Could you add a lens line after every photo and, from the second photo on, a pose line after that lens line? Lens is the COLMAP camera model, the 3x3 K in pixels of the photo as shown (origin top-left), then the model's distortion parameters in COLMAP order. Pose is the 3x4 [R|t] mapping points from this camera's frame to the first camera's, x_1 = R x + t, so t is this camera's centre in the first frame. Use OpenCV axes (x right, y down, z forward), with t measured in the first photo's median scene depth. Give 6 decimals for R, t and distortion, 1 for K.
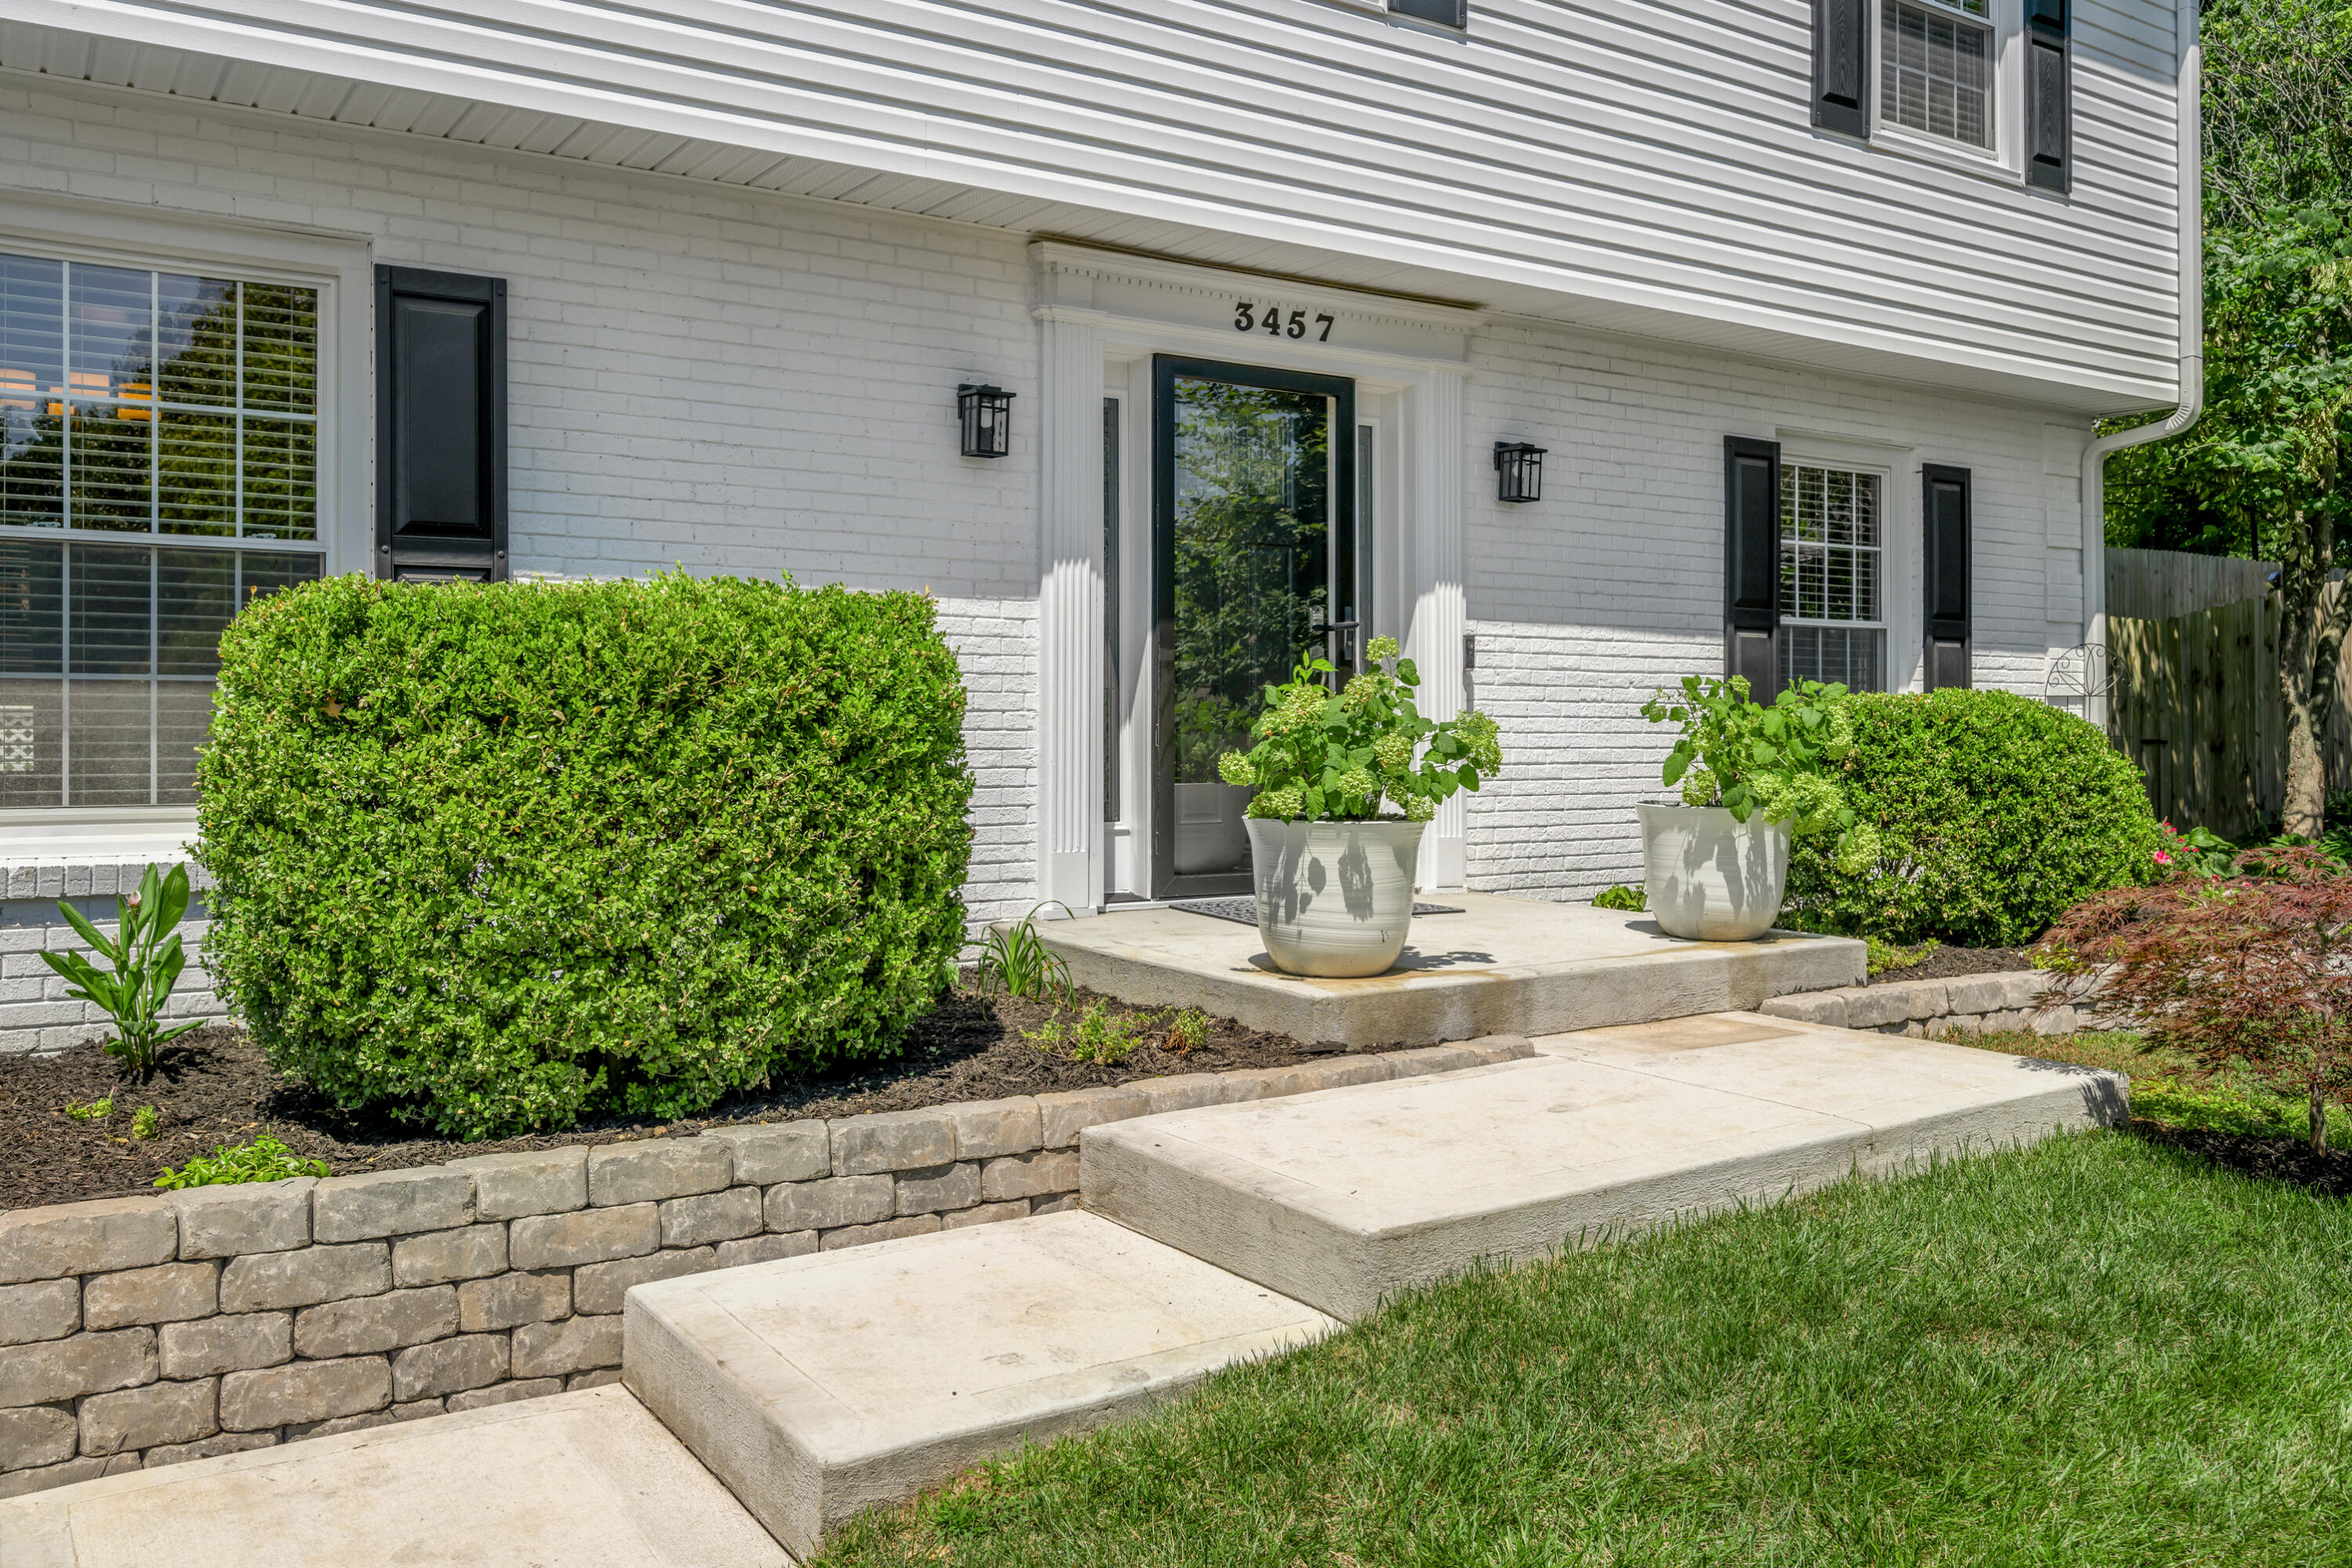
lens RADIAL K [[1853.2, 0, 1212.9], [0, 1853.2, 726.9], [0, 0, 1]] dist [-0.016283, -0.003221]
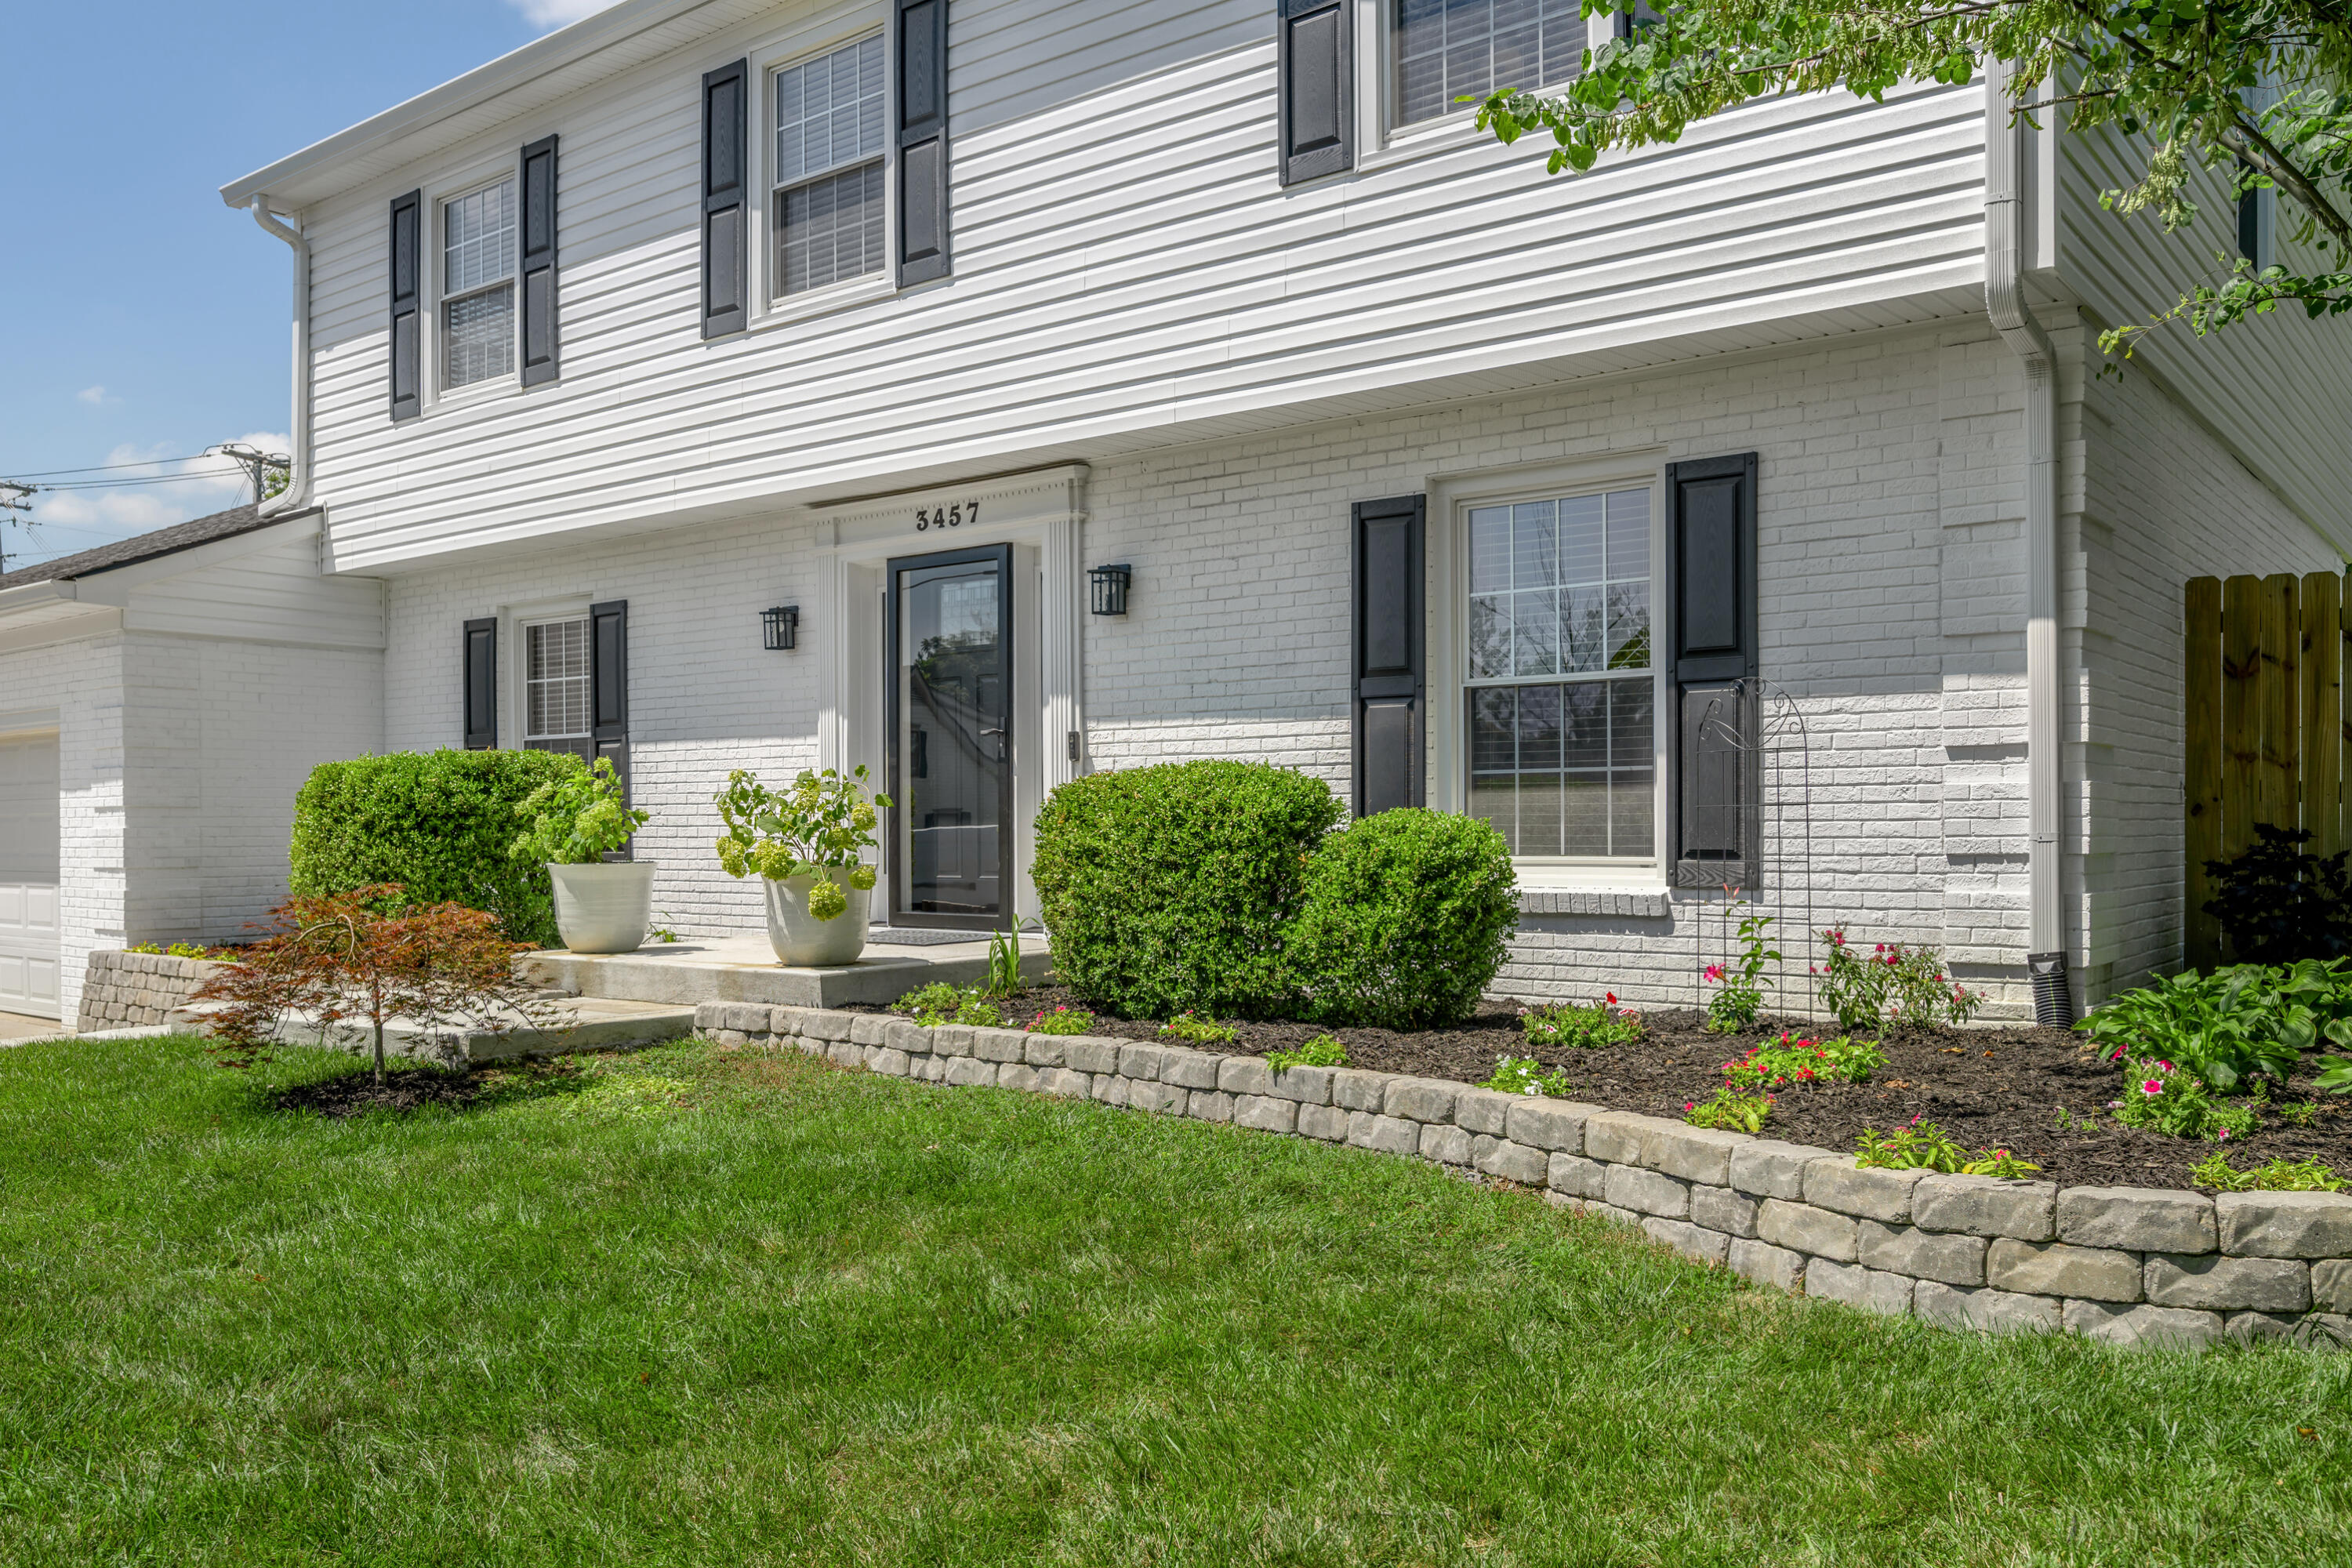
lens RADIAL K [[1854.4, 0, 1172.3], [0, 1854.4, 826.1], [0, 0, 1]] dist [-0.015725, -0.003755]
pose [[0.323613, -0.003219, -0.946184, 1.562253], [0.008529, 0.999964, -0.000485, 0.016705], [0.946151, -0.007913, 0.323628, 0.789523]]
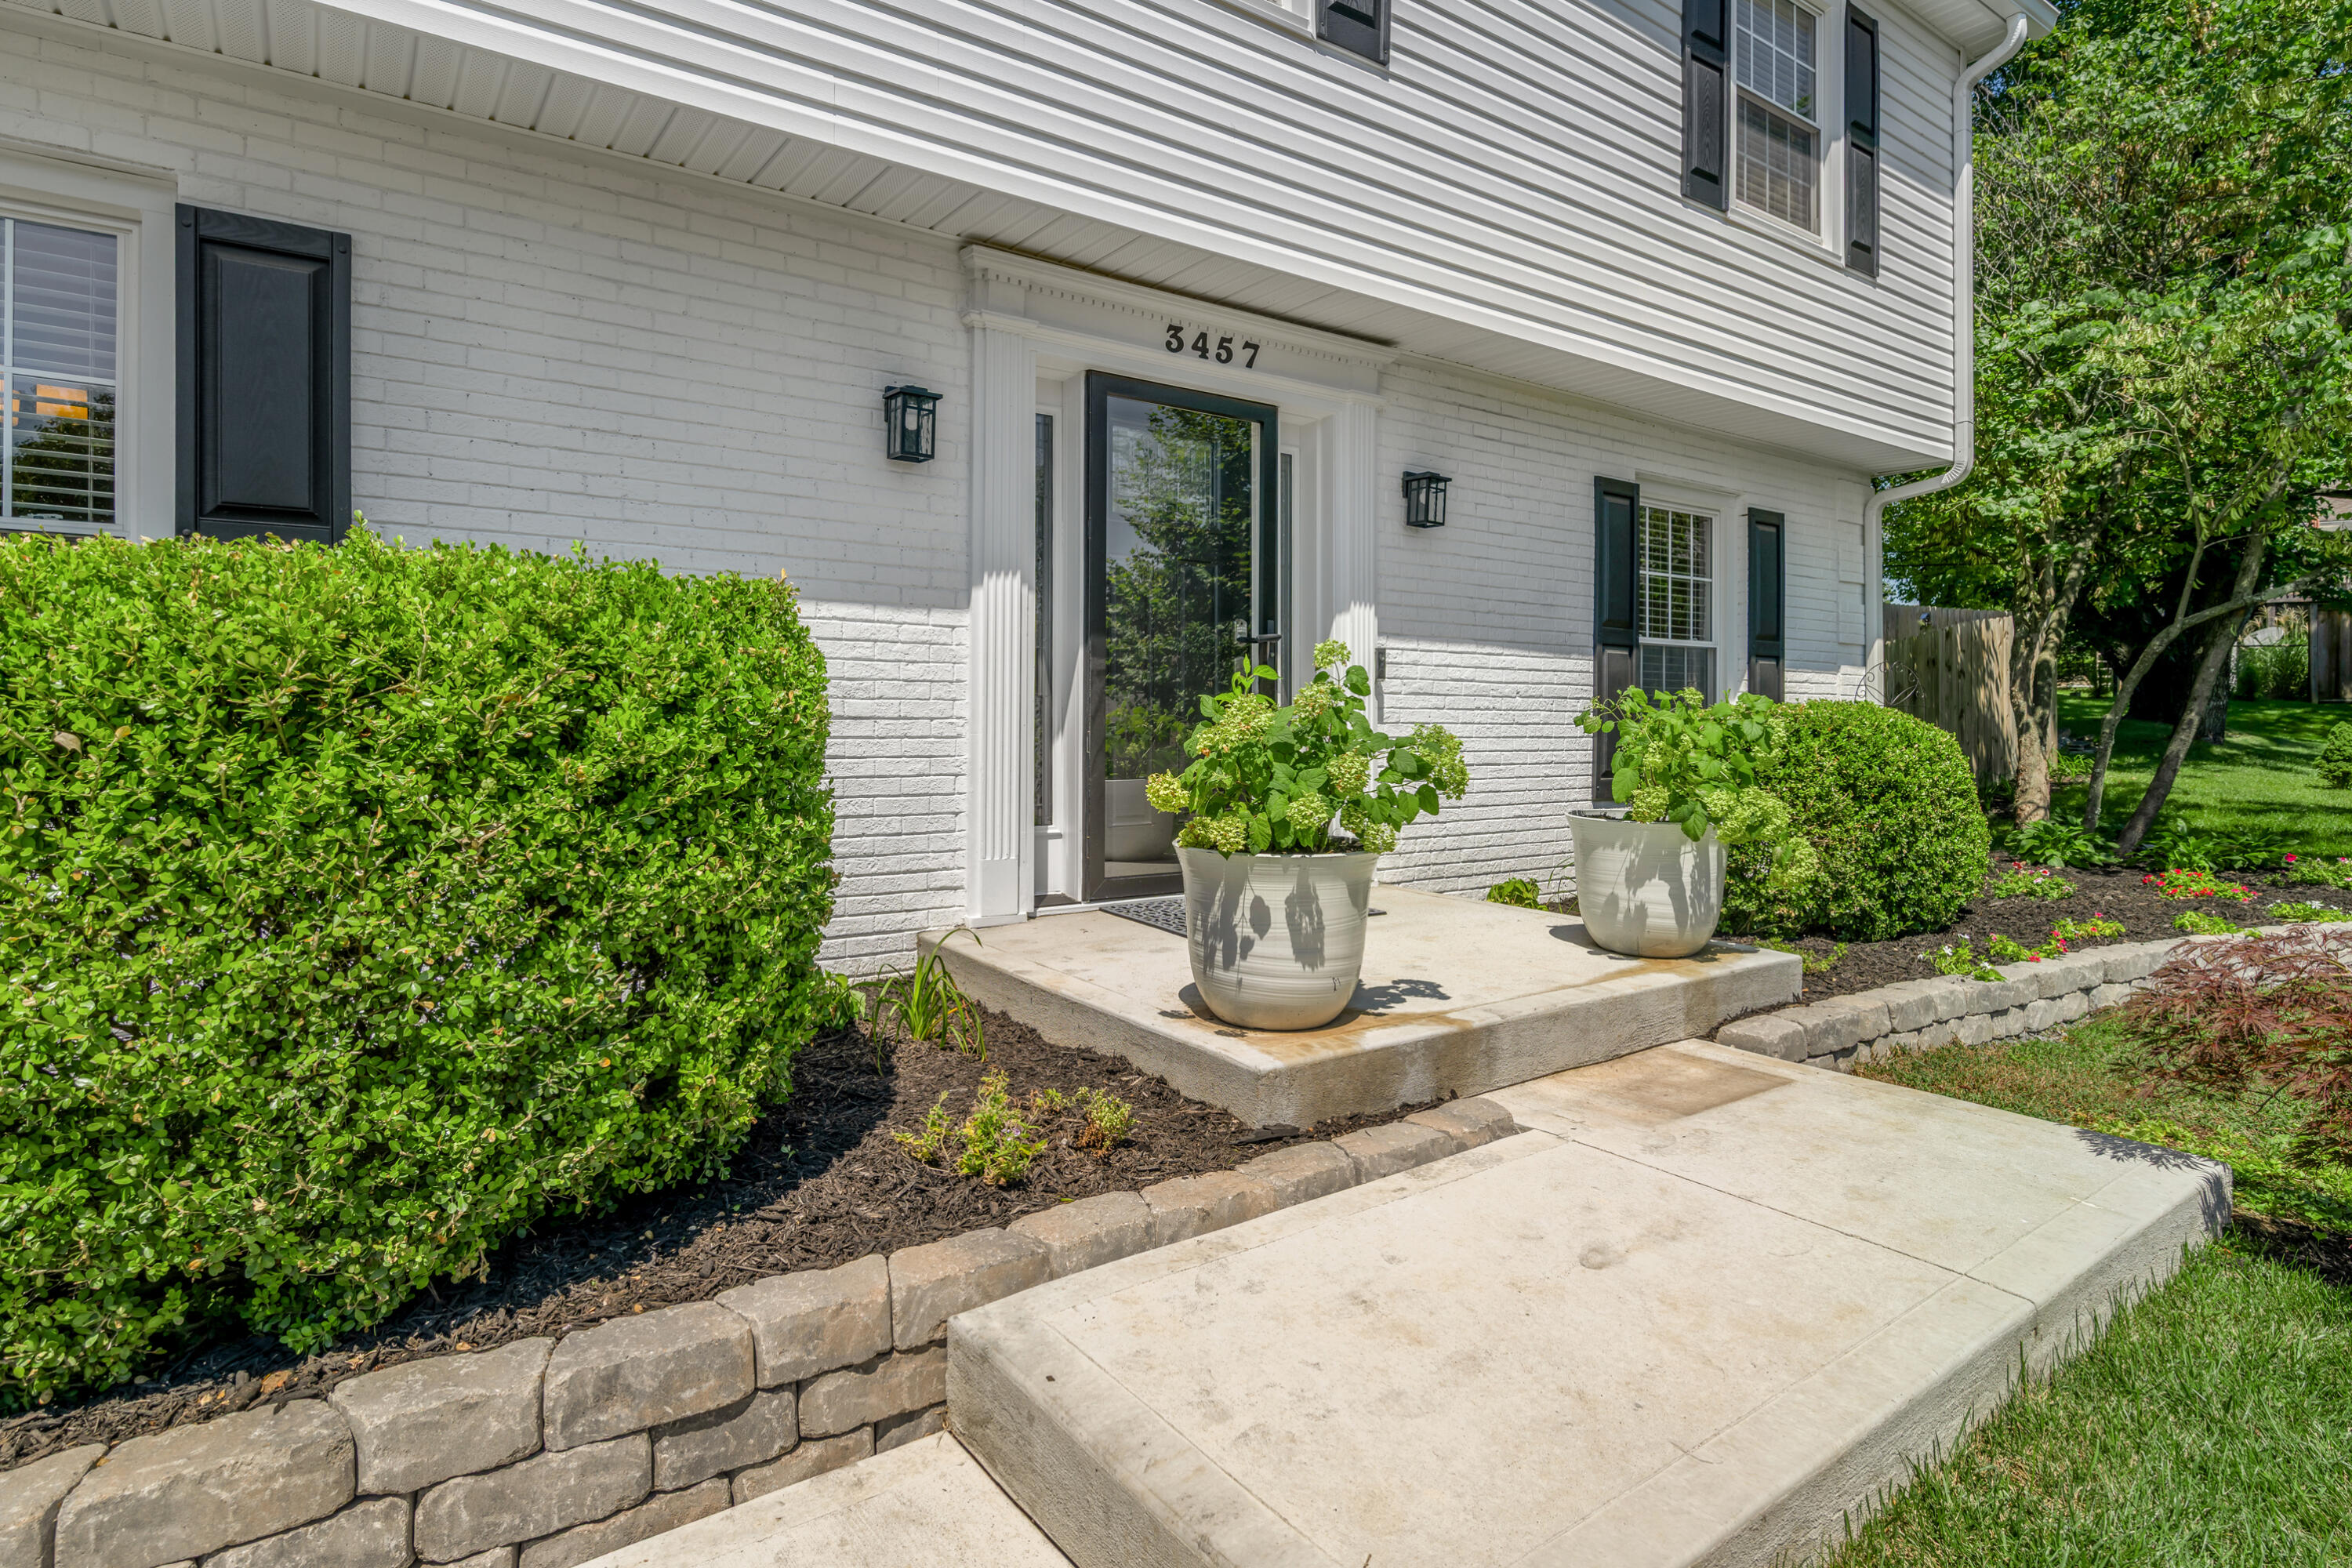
lens RADIAL K [[1211.1, 0, 1190.1], [0, 1211.1, 716.1], [0, 0, 1]] dist [-0.006497, -0.000690]
pose [[0.999377, 0.004292, 0.035031, 0.002873], [-0.004206, 0.999988, -0.002529, -0.009003], [-0.035042, 0.002380, 0.999383, 0.353550]]
